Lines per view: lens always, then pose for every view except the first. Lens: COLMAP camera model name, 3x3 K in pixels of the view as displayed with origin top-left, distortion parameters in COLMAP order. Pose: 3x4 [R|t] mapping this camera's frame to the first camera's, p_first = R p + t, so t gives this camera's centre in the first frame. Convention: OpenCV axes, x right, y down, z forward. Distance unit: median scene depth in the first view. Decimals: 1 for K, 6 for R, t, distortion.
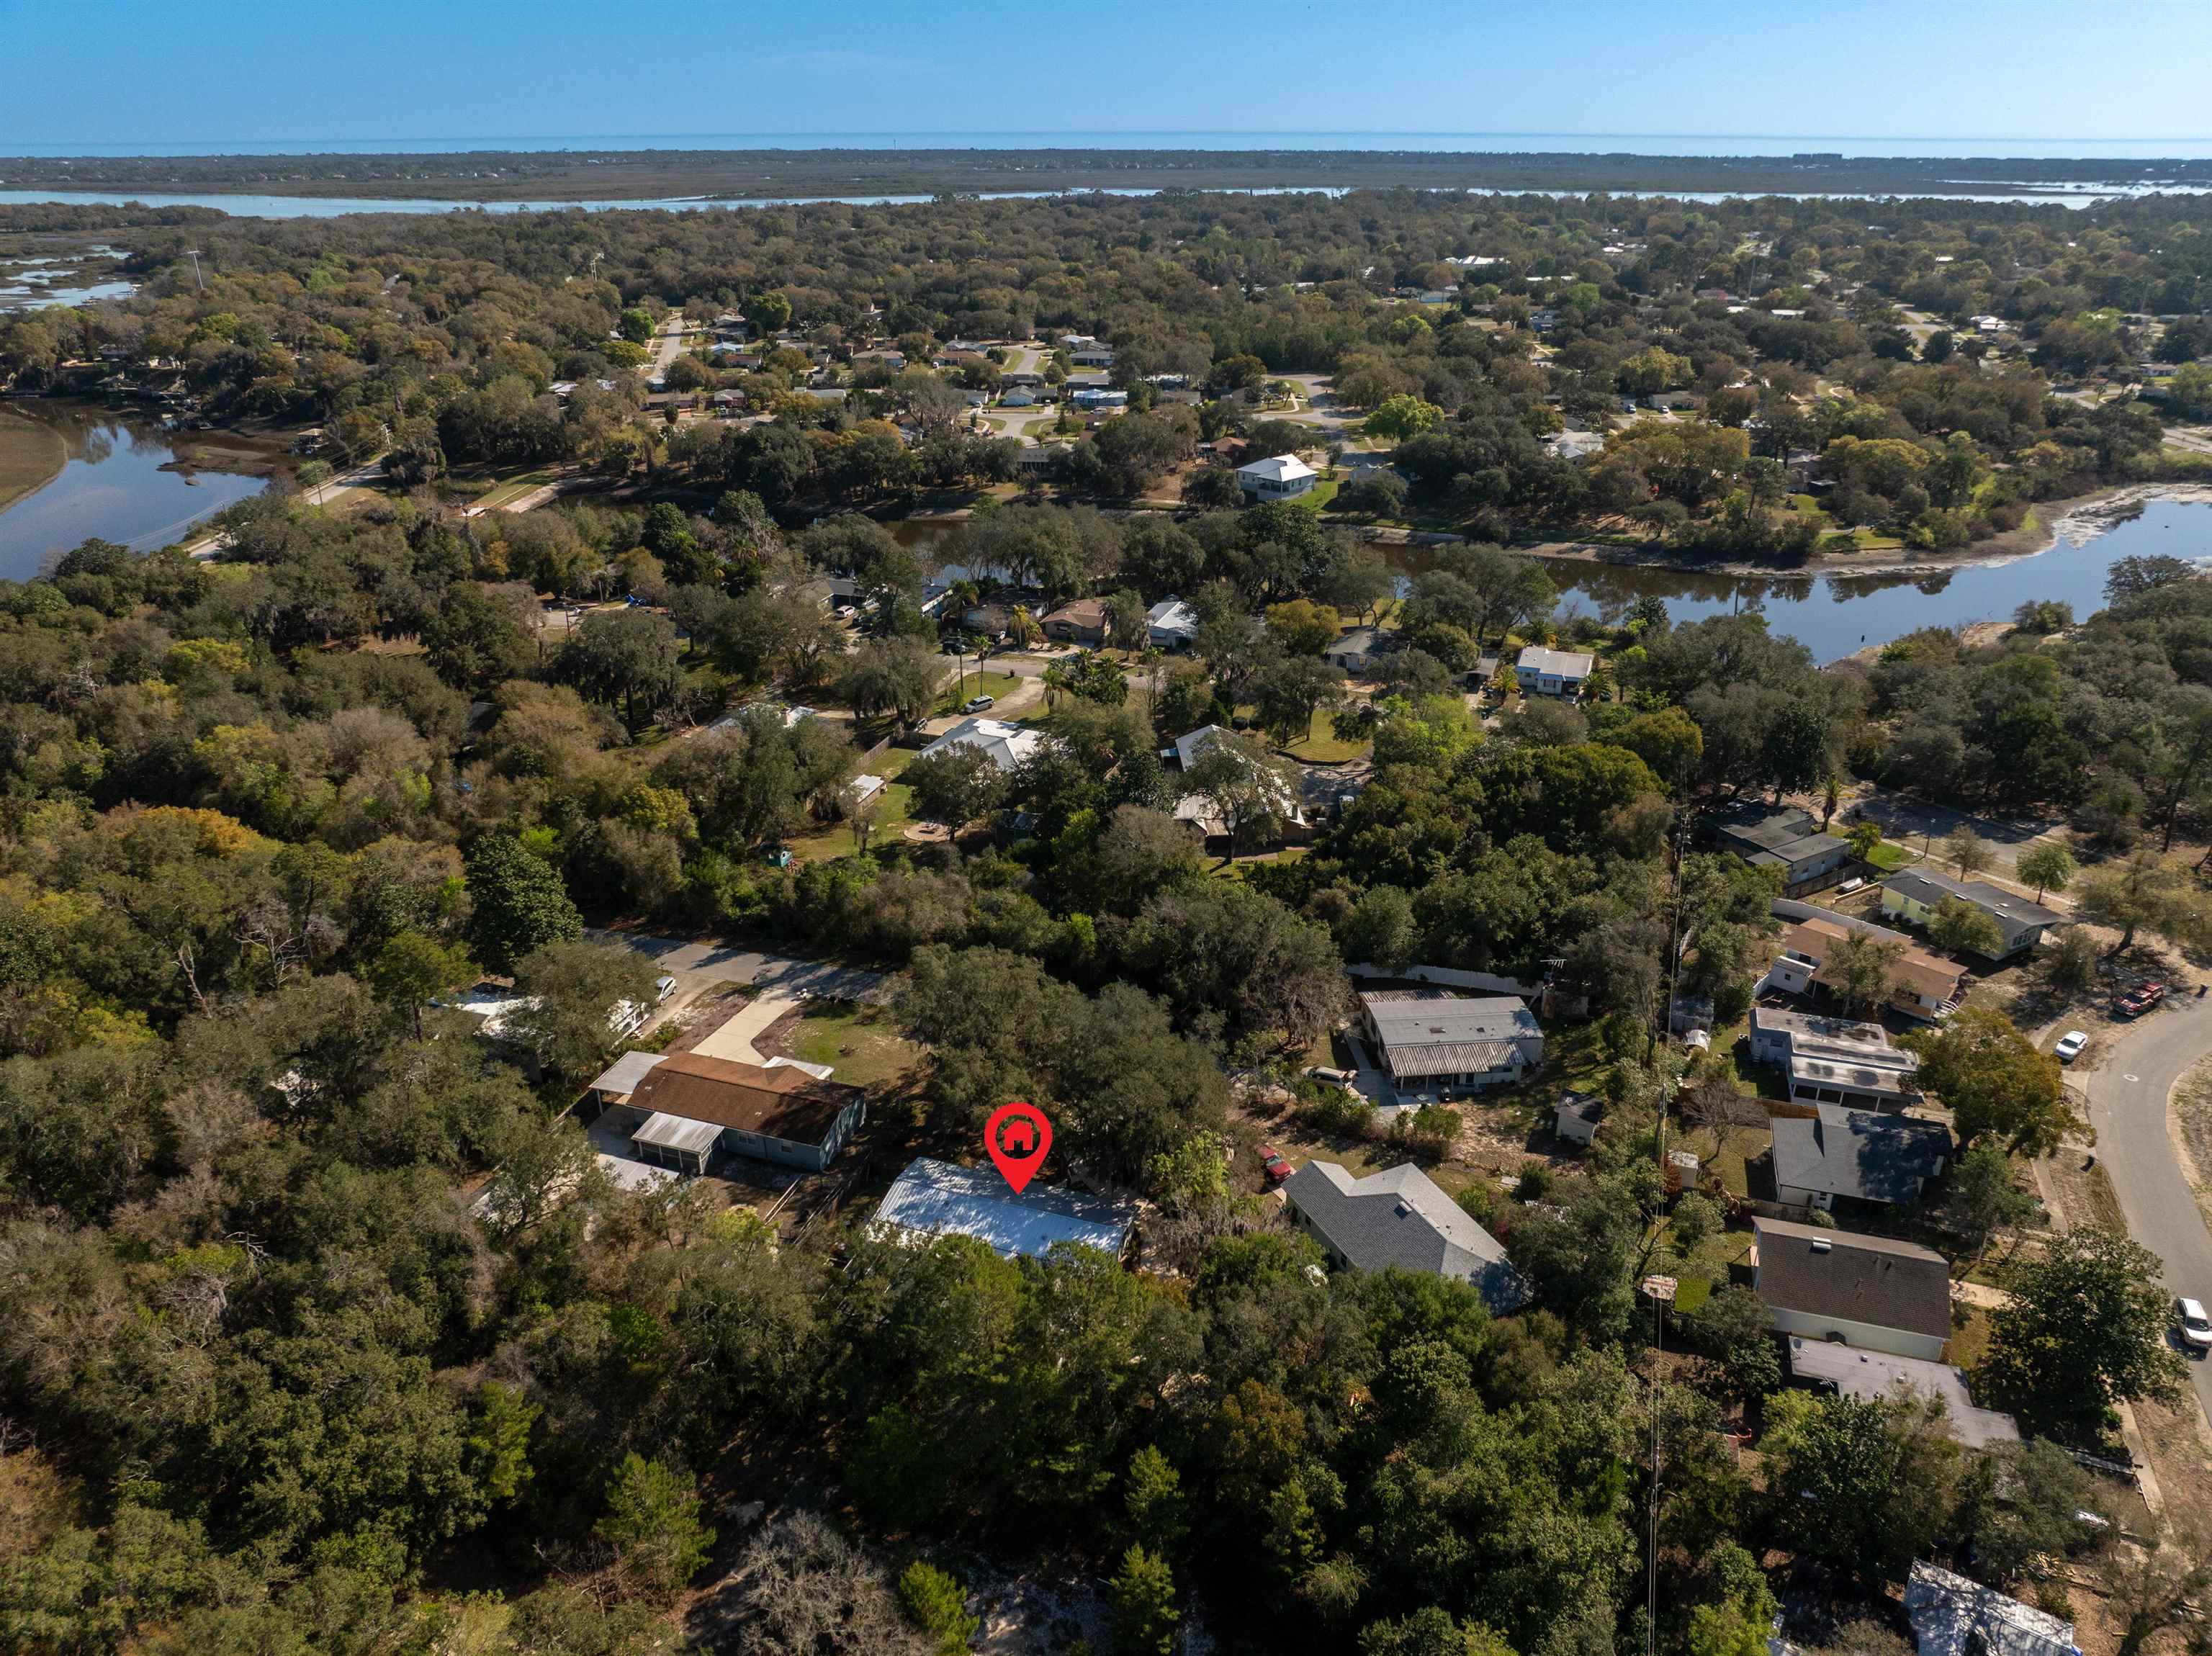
lens RADIAL K [[1549.8, 0, 1105.4], [0, 1549.8, 829.0], [0, 0, 1]] dist [-0.006262, 0.002112]
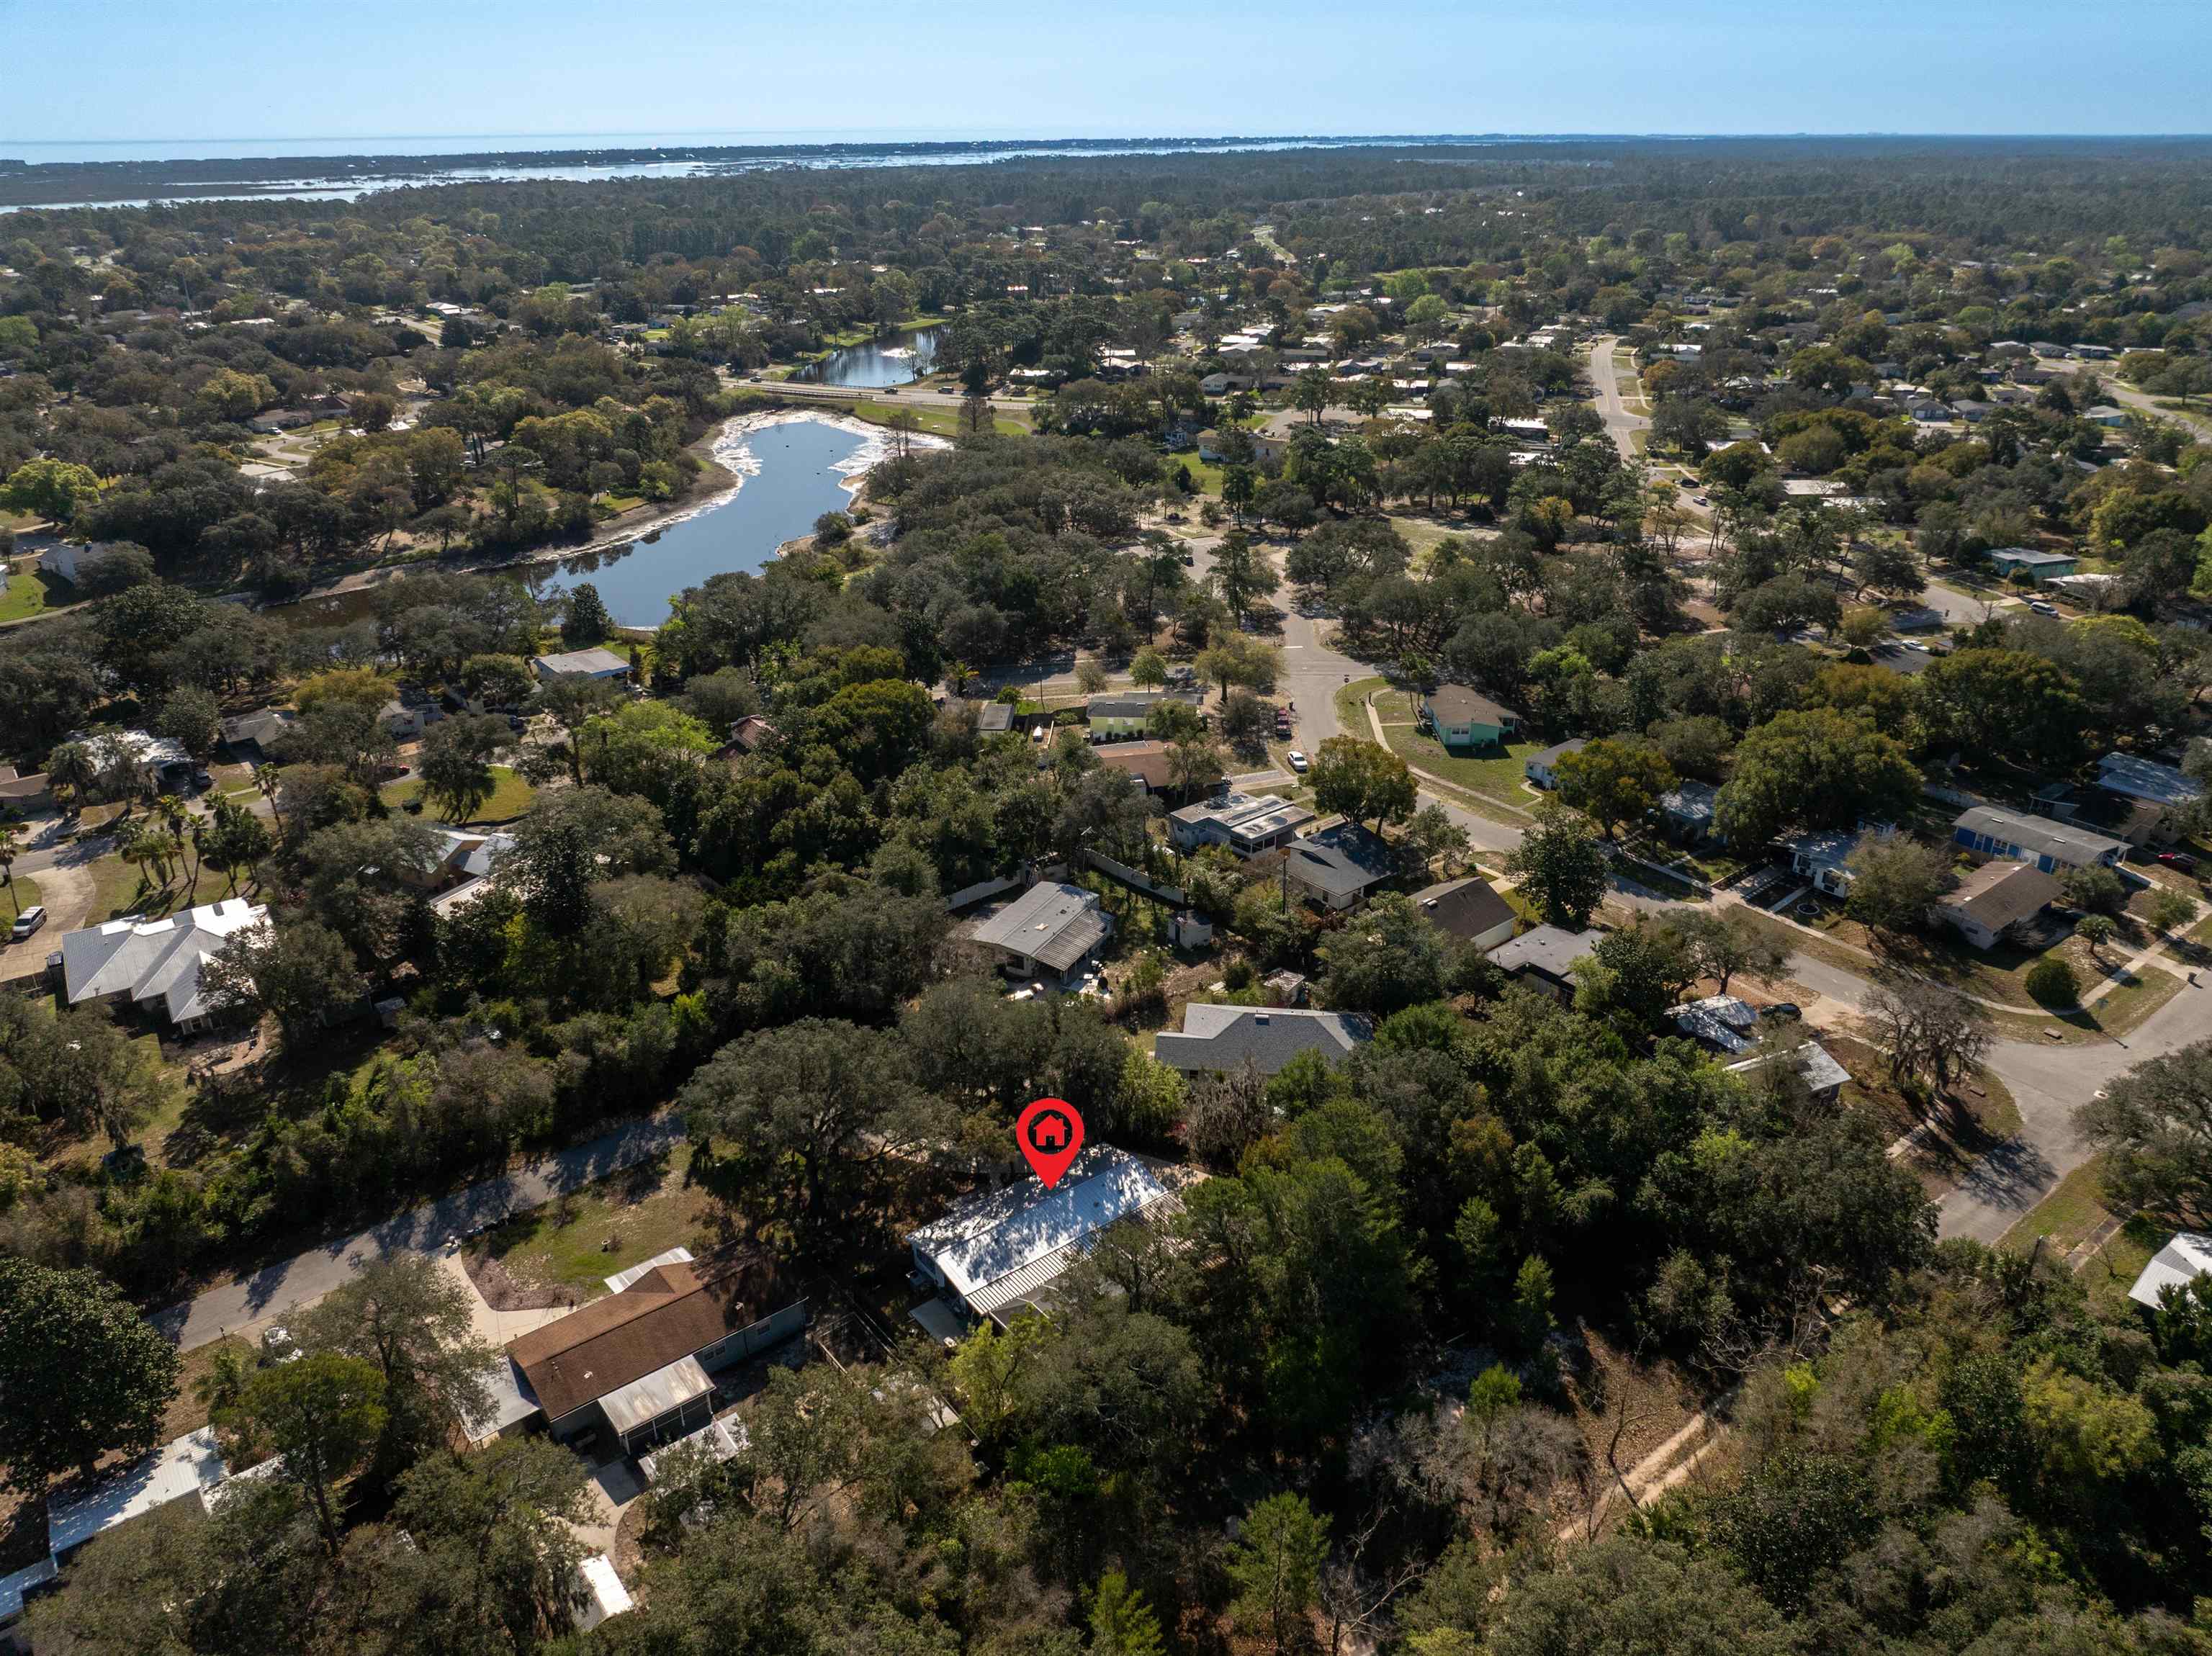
lens RADIAL K [[1549.8, 0, 1105.0], [0, 1549.8, 826.8], [0, 0, 1]] dist [-0.006262, 0.002112]
pose [[0.546697, -0.354542, 0.758566, -0.344295], [0.355841, 0.918431, 0.172807, -0.067622], [-0.757958, 0.175456, 0.628264, 0.143698]]
